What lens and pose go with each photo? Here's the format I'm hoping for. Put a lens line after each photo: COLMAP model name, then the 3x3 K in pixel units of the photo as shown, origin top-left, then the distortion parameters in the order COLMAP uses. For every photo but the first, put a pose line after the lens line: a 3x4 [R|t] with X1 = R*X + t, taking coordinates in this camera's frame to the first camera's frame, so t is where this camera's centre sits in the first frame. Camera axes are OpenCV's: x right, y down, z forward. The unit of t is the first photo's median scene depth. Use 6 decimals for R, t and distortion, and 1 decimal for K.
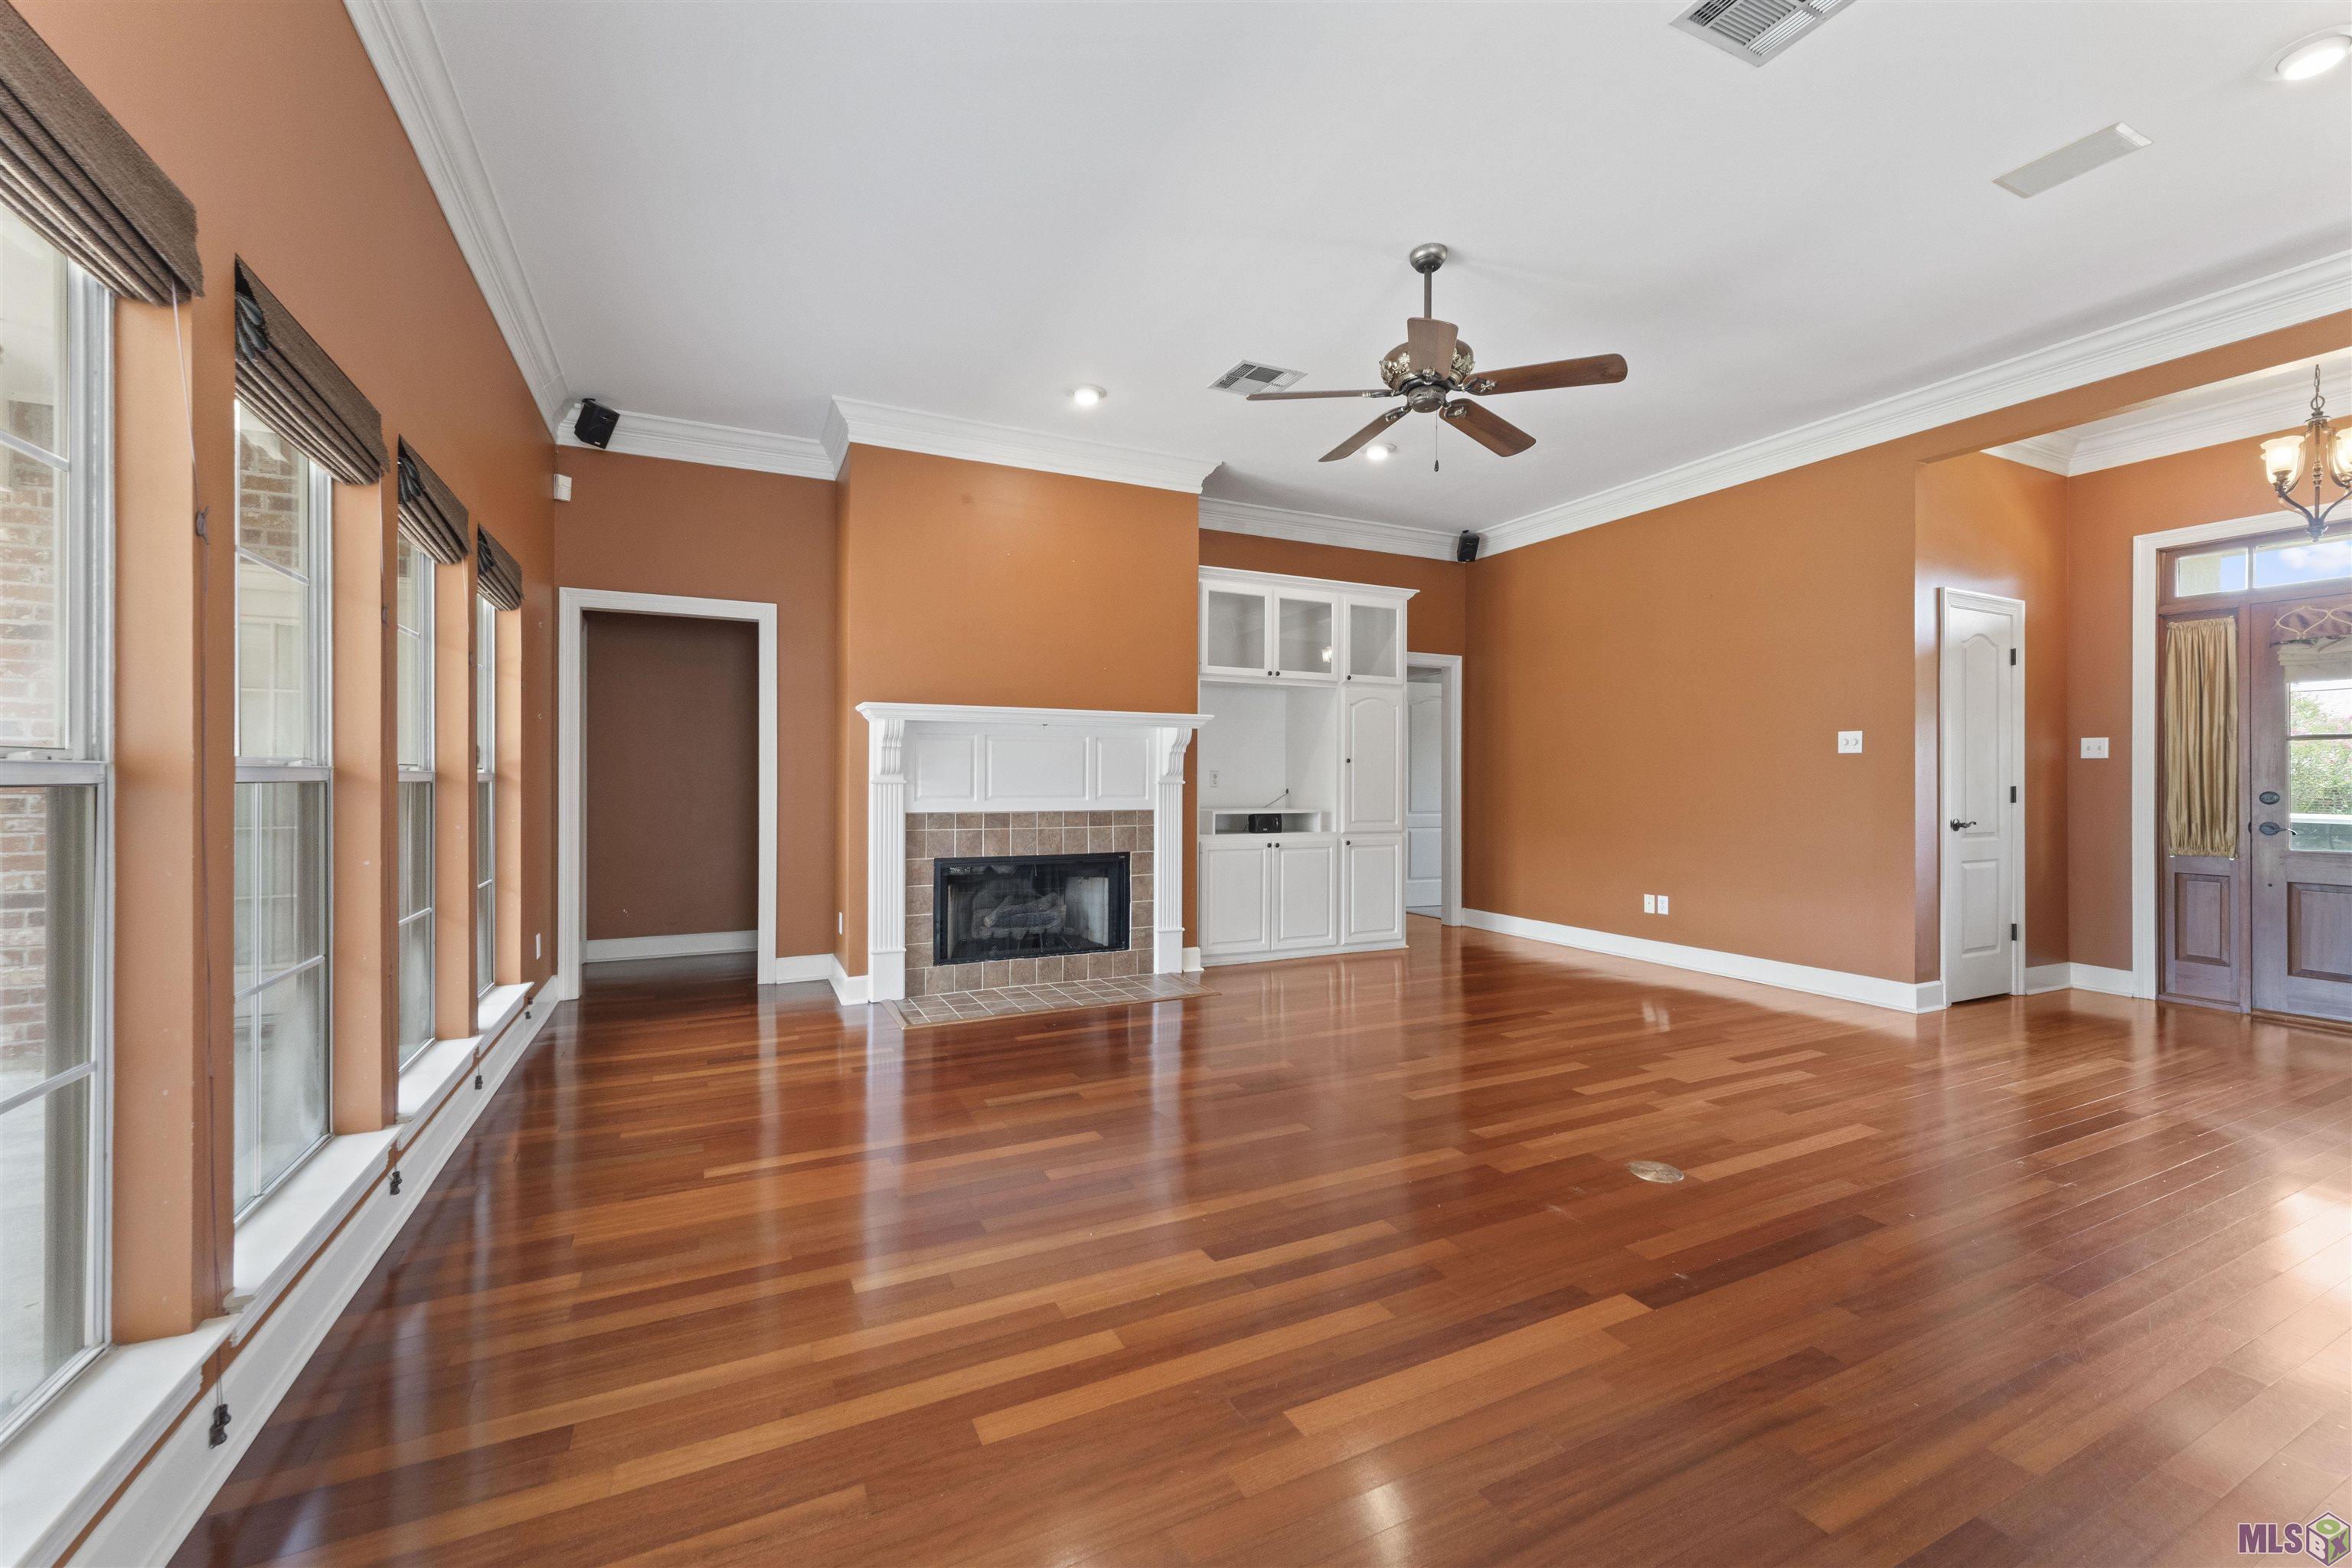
lens RADIAL K [[945.1, 0, 1165.1], [0, 945.1, 777.4], [0, 0, 1]] dist [-0.010344, 0.000071]
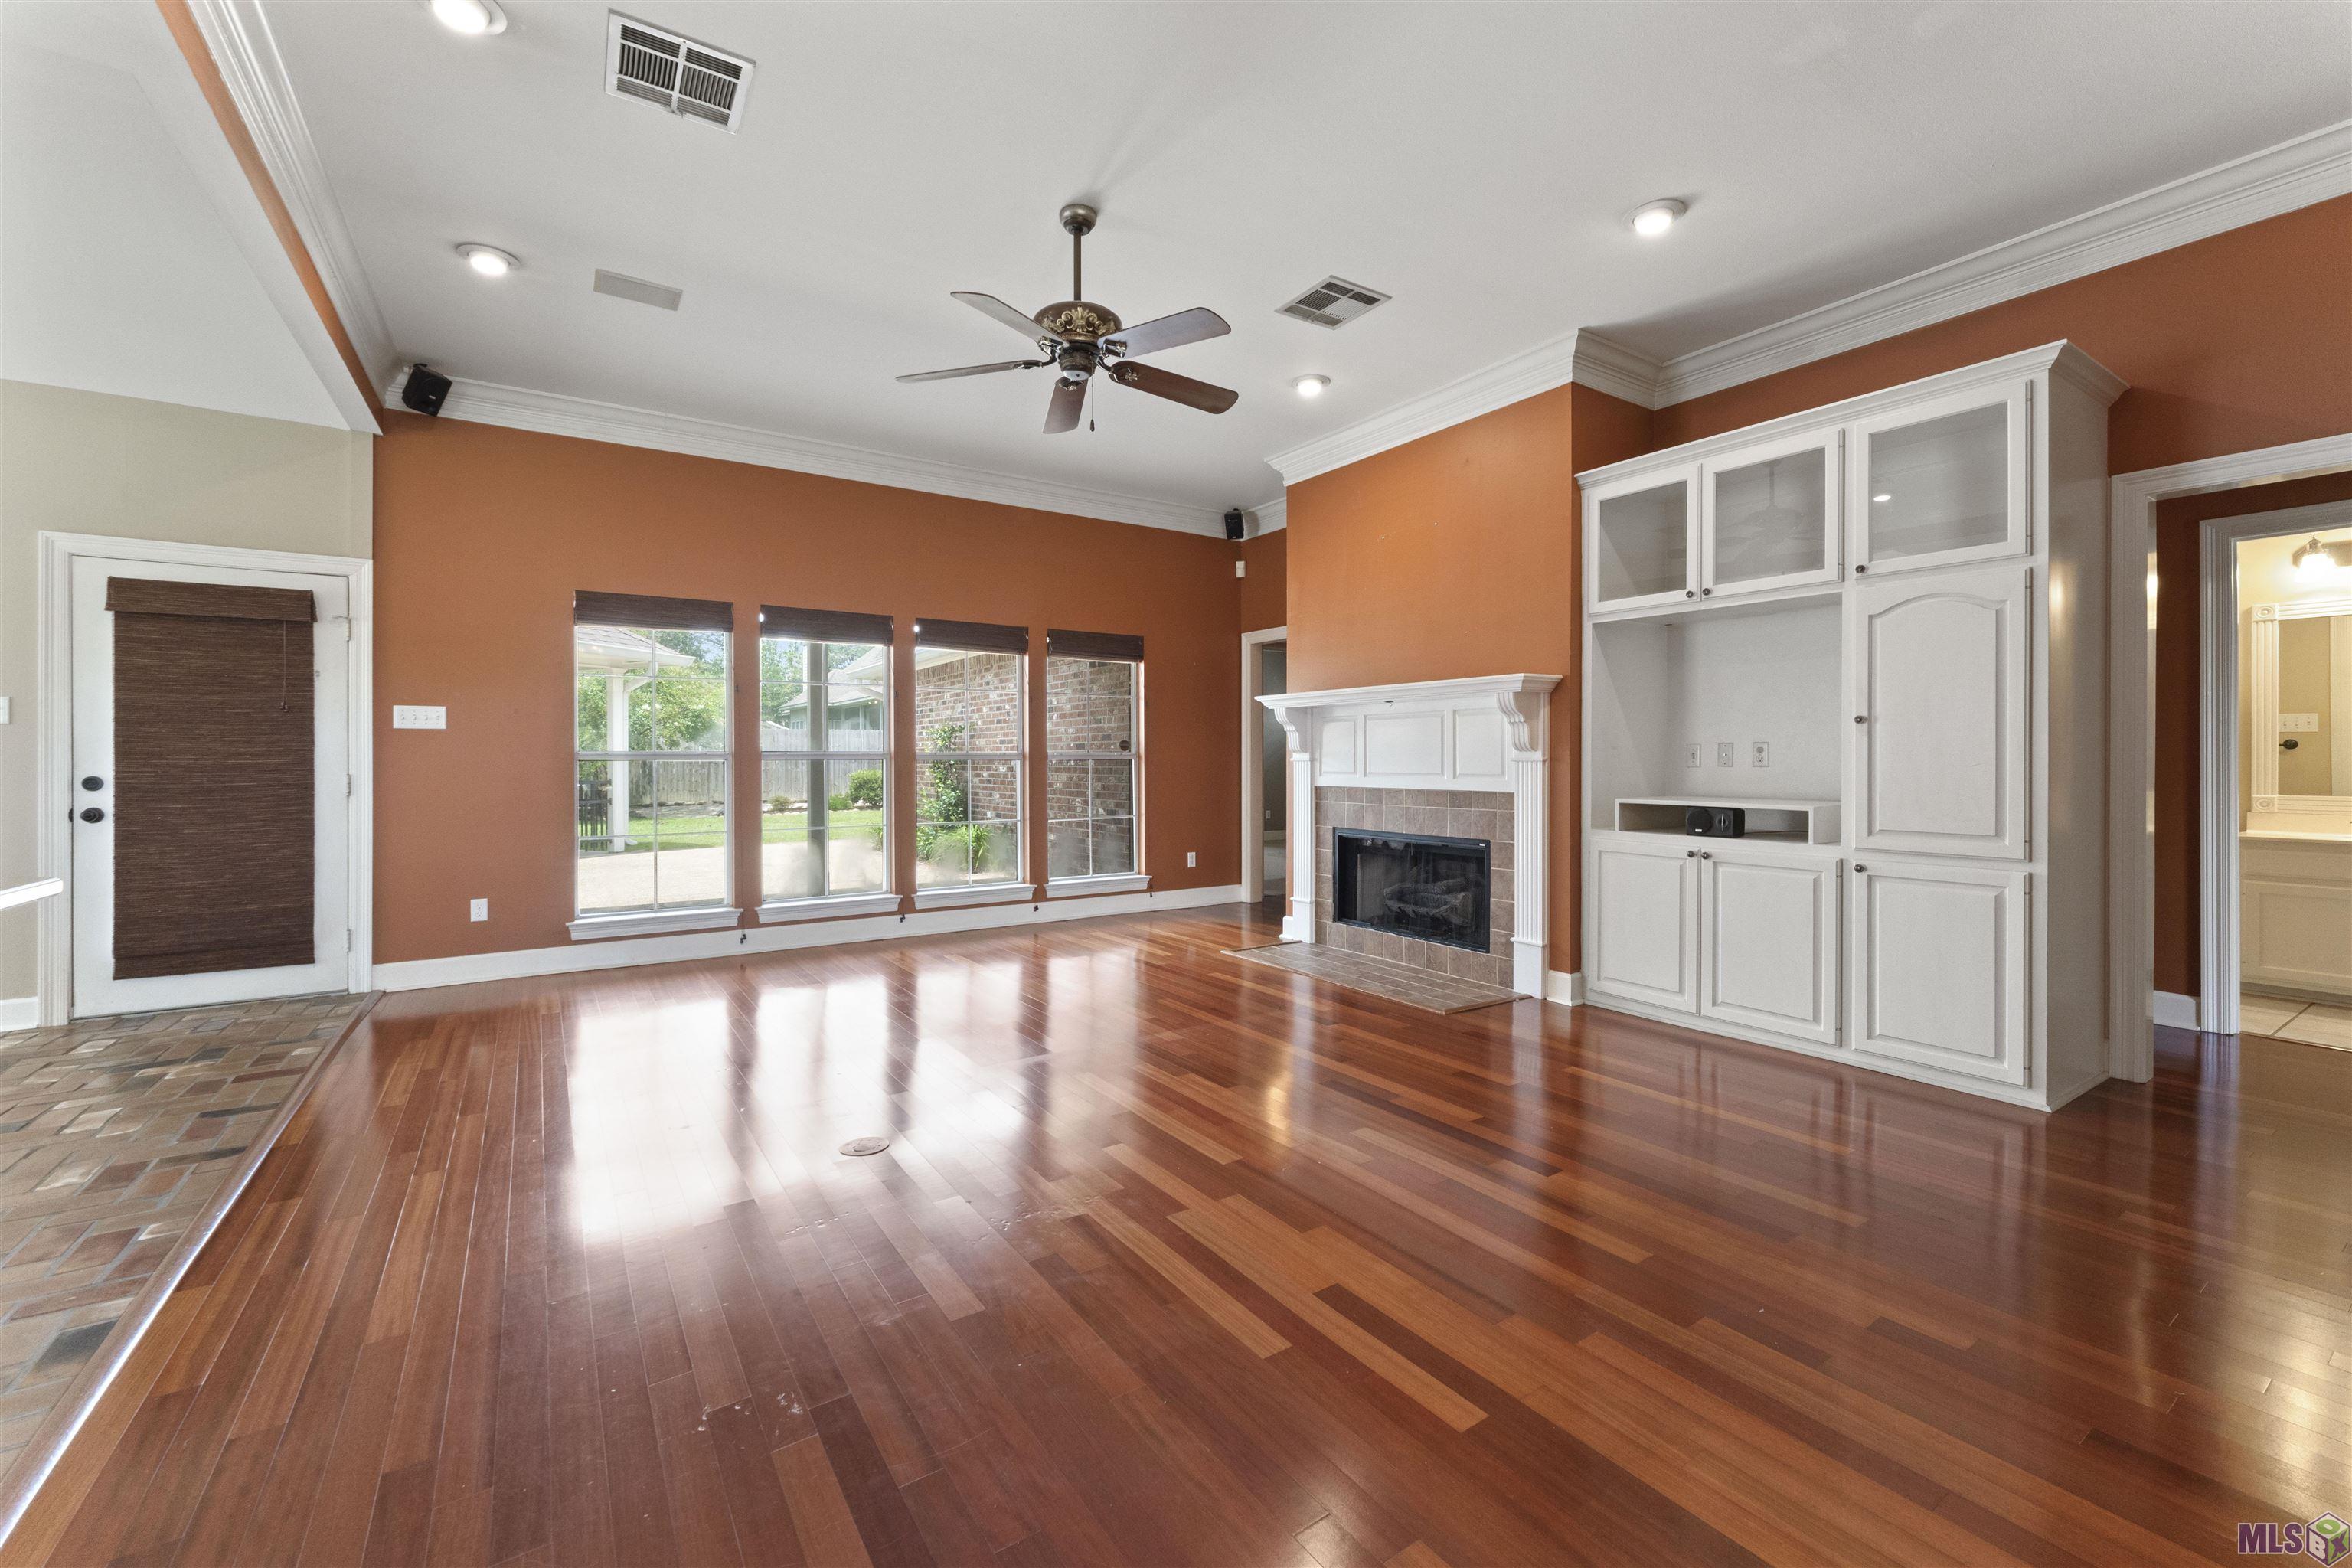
lens RADIAL K [[945.1, 0, 1165.1], [0, 945.1, 777.4], [0, 0, 1]] dist [-0.010344, 0.000071]
pose [[0.129964, 0.014207, -0.991417, 0.777056], [0.001001, 0.999895, 0.014460, 0.008841], [0.991518, -0.002872, 0.129937, 0.595832]]
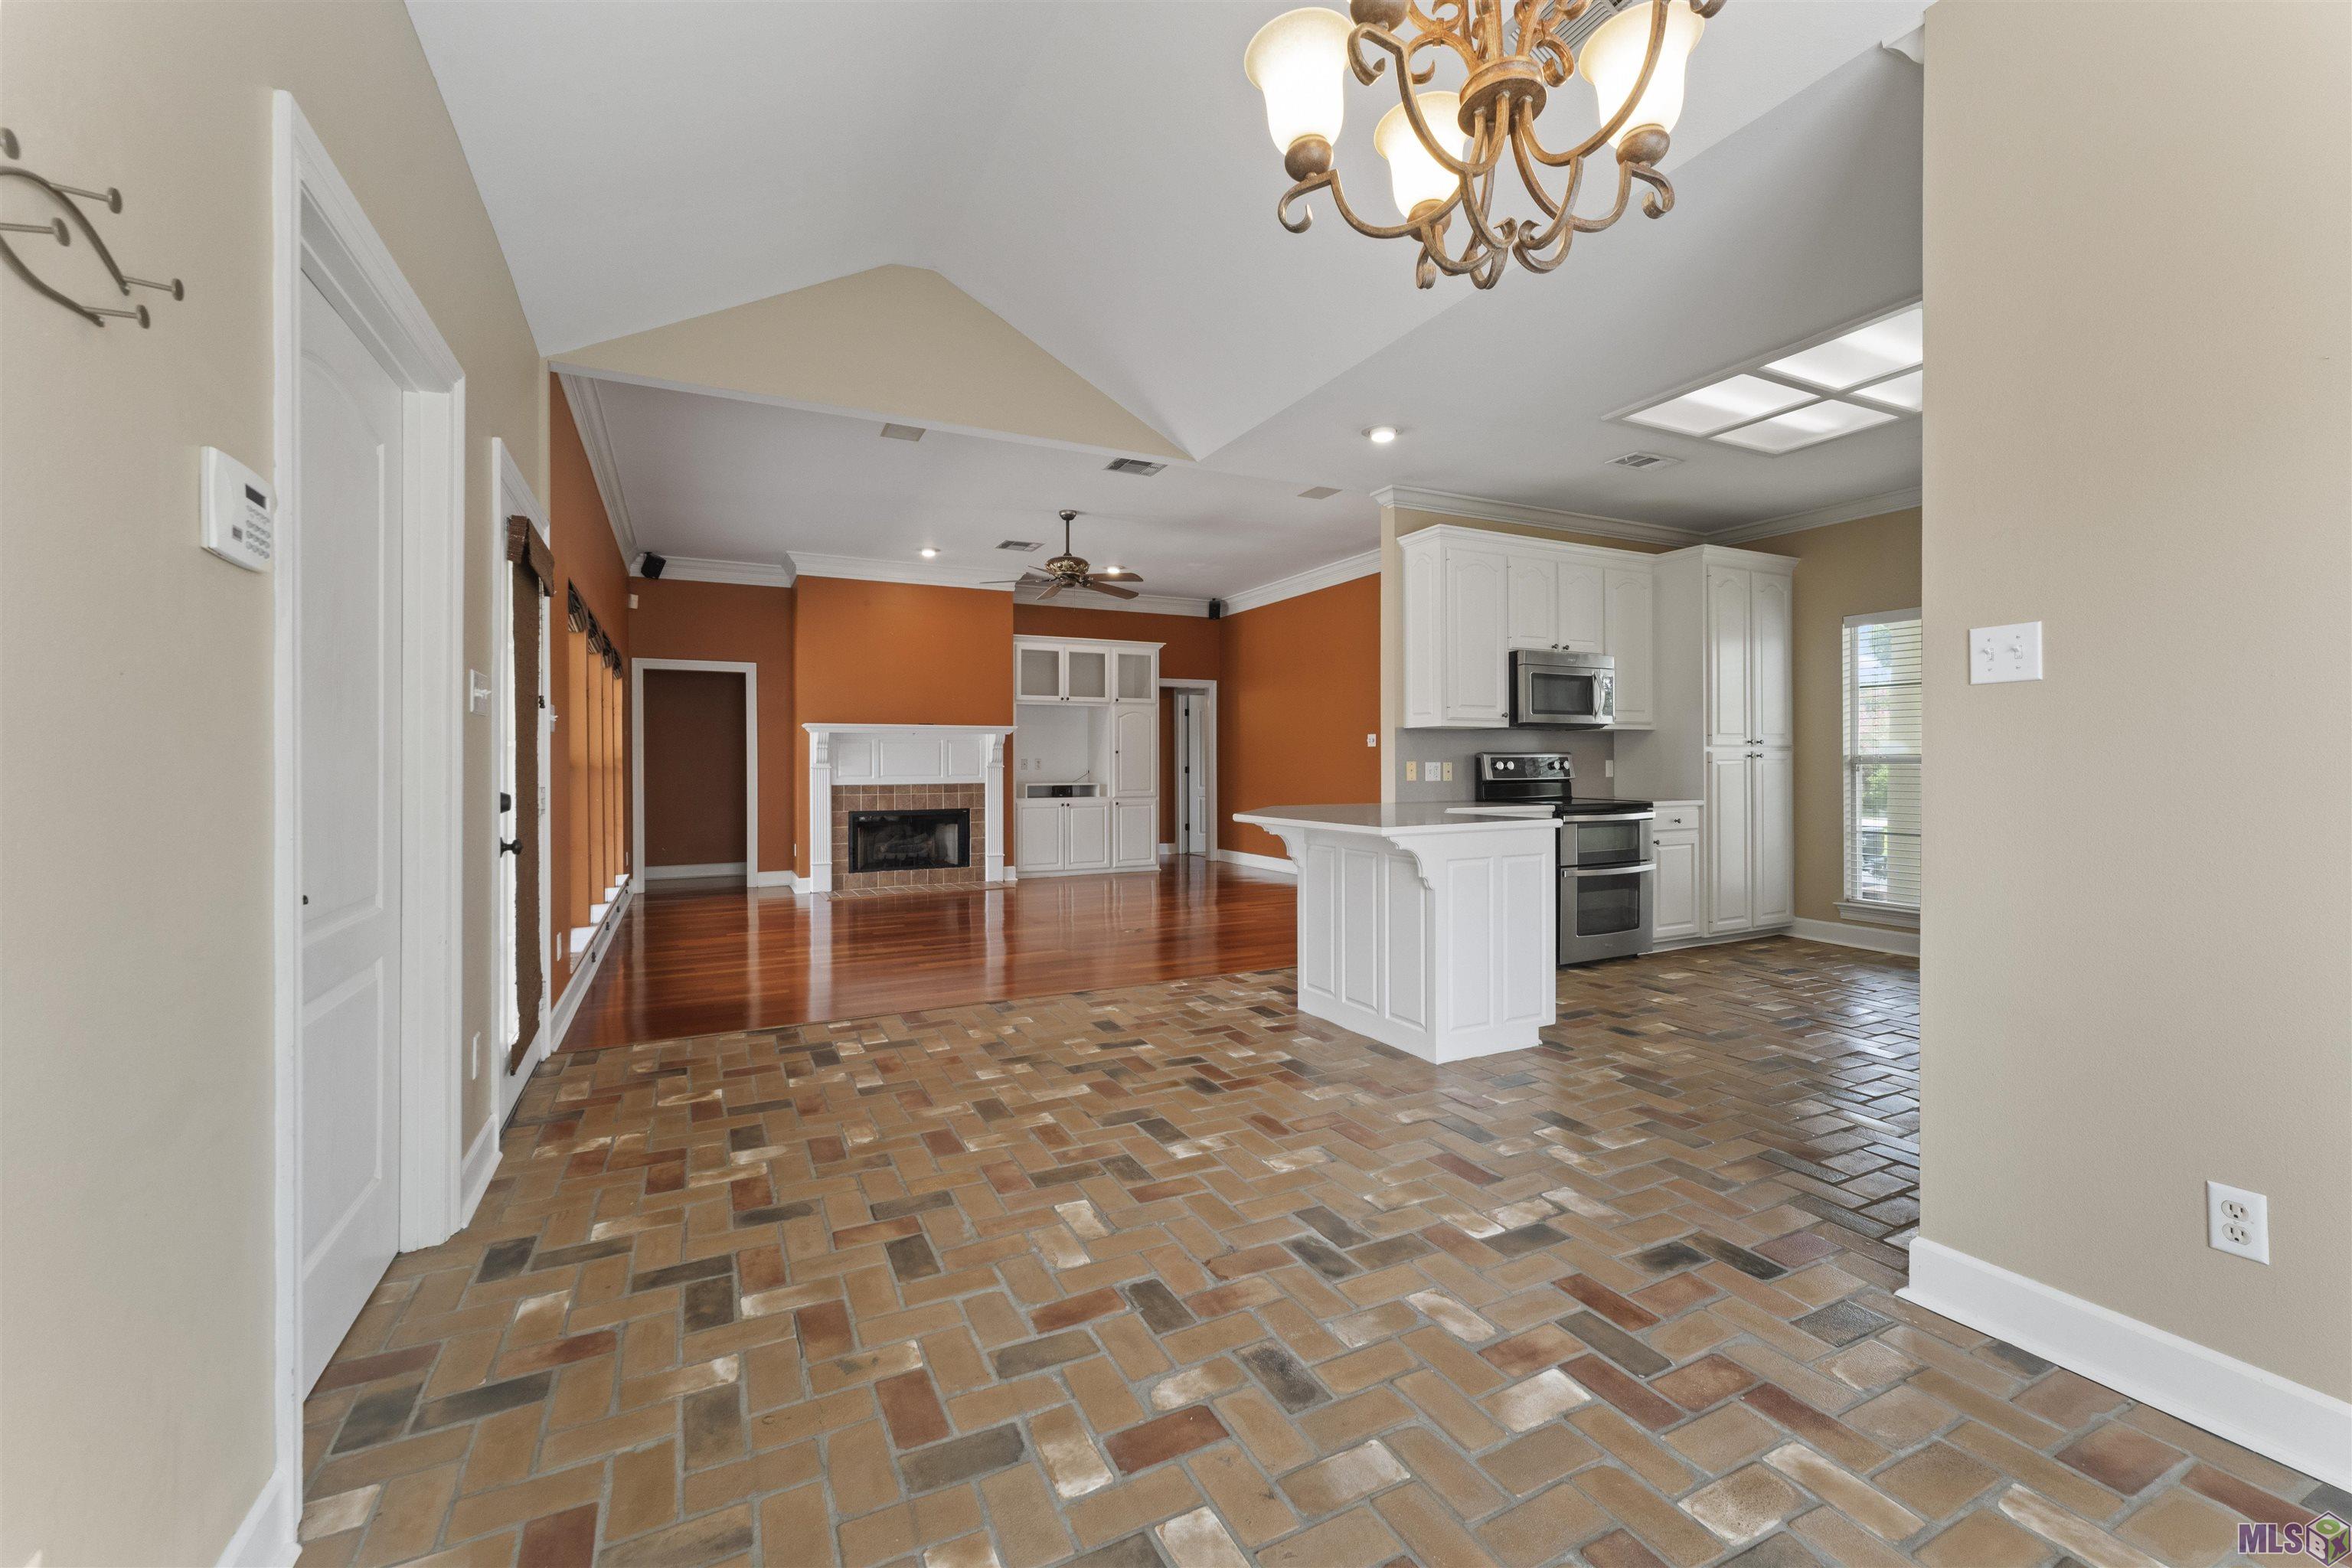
lens RADIAL K [[945.1, 0, 1165.1], [0, 945.1, 777.4], [0, 0, 1]] dist [-0.010344, 0.000071]
pose [[0.999850, -0.005296, 0.016512, 0.282301], [0.004980, 0.999805, 0.019130, -0.006376], [-0.016610, -0.019045, 0.999681, -0.680196]]
